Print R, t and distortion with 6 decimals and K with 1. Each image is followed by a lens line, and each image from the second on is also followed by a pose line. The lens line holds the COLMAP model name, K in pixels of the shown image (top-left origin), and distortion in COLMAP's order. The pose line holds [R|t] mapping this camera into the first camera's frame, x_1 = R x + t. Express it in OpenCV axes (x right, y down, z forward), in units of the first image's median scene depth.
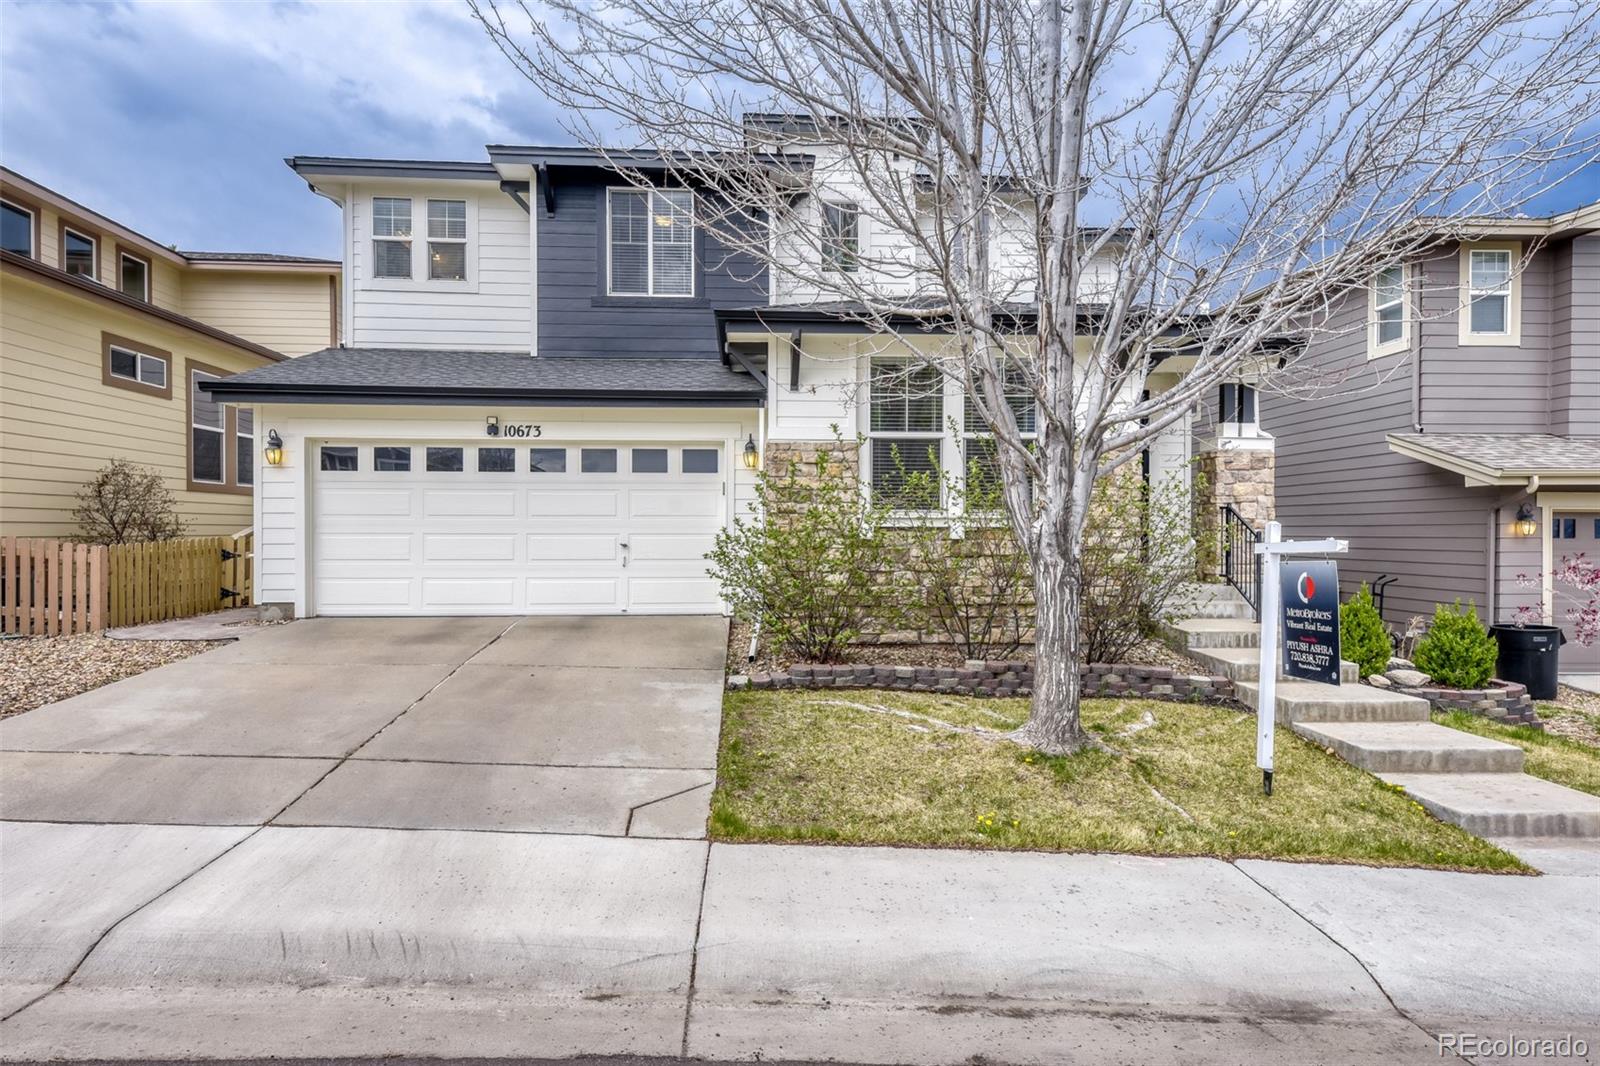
lens RADIAL K [[940.2, 0, 800.0], [0, 940.2, 533.0], [0, 0, 1]] dist [0.023387, -0.000994]
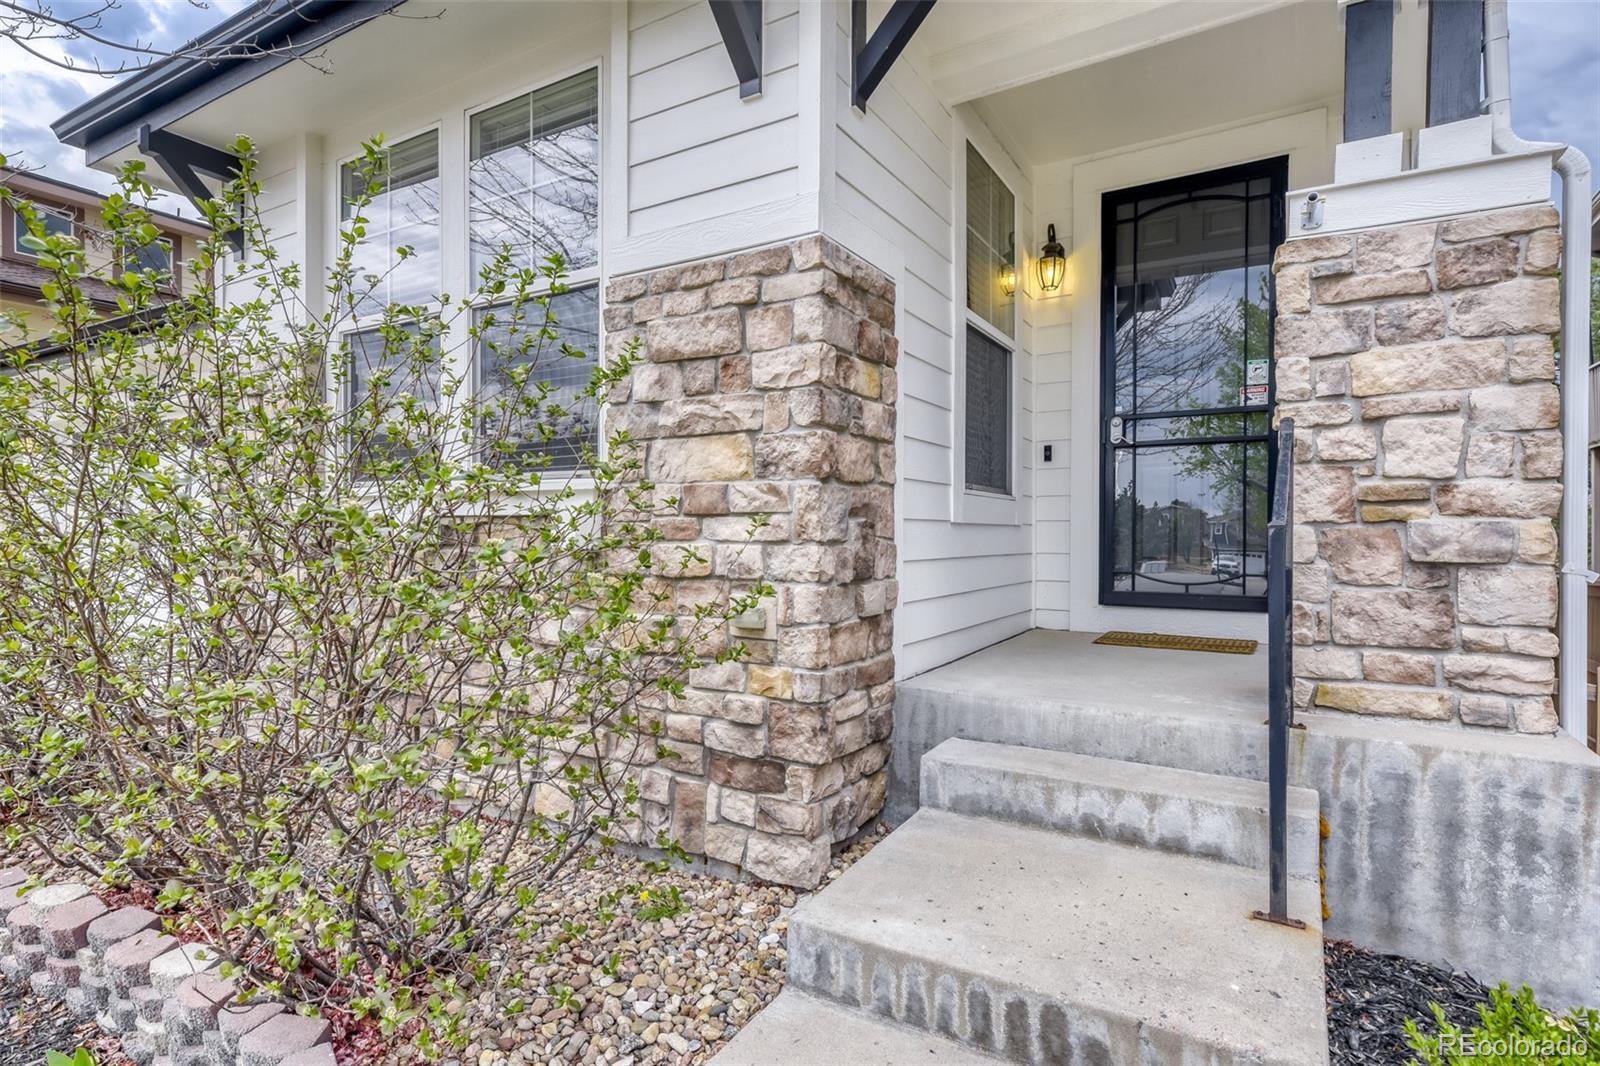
lens RADIAL K [[1022.5, 0, 800.0], [0, 1022.5, 556.8], [0, 0, 1]] dist [0.033794, -0.000738]
pose [[0.871768, -0.001202, -0.489918, 0.619231], [0.005371, 0.999960, 0.007104, 0.005507], [0.489890, -0.008824, 0.871740, 0.880713]]
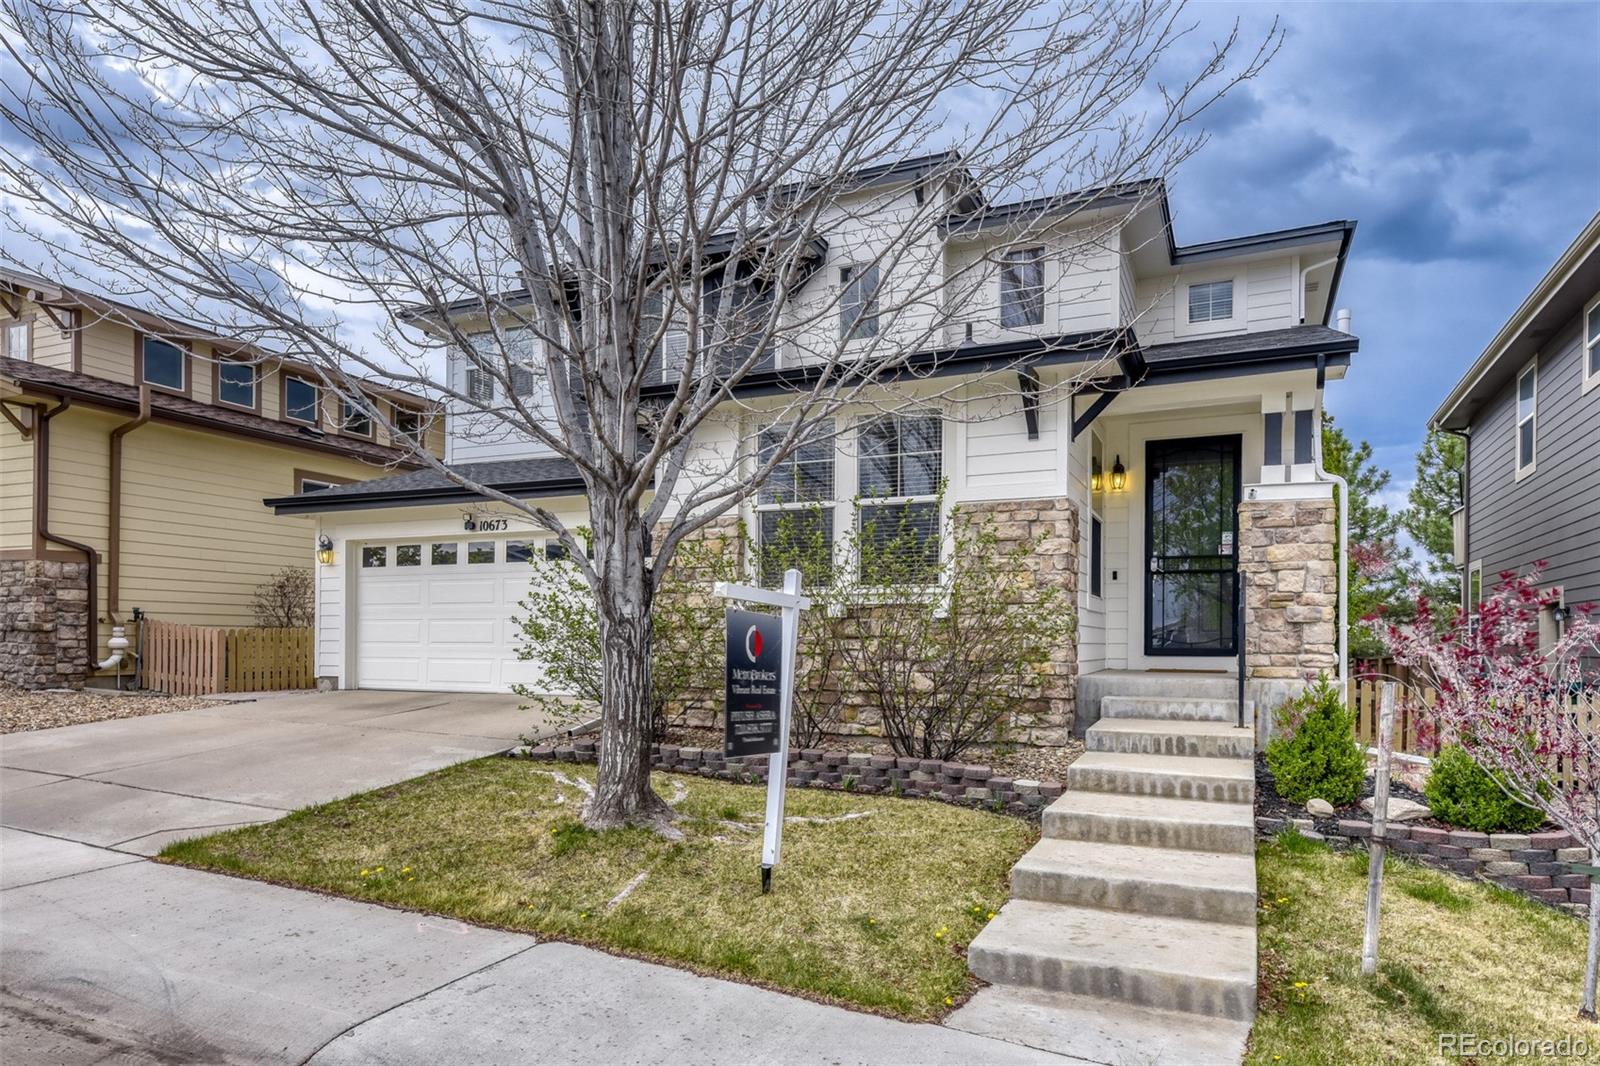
lens RADIAL K [[987.2, 0, 799.7], [0, 987.2, 640.3], [0, 0, 1]] dist [0.040026, -0.001016]
pose [[0.885395, -0.001364, -0.464838, 0.661872], [-0.003588, 0.999946, -0.009768, 0.042618], [0.464826, 0.010317, 0.885342, 0.168469]]
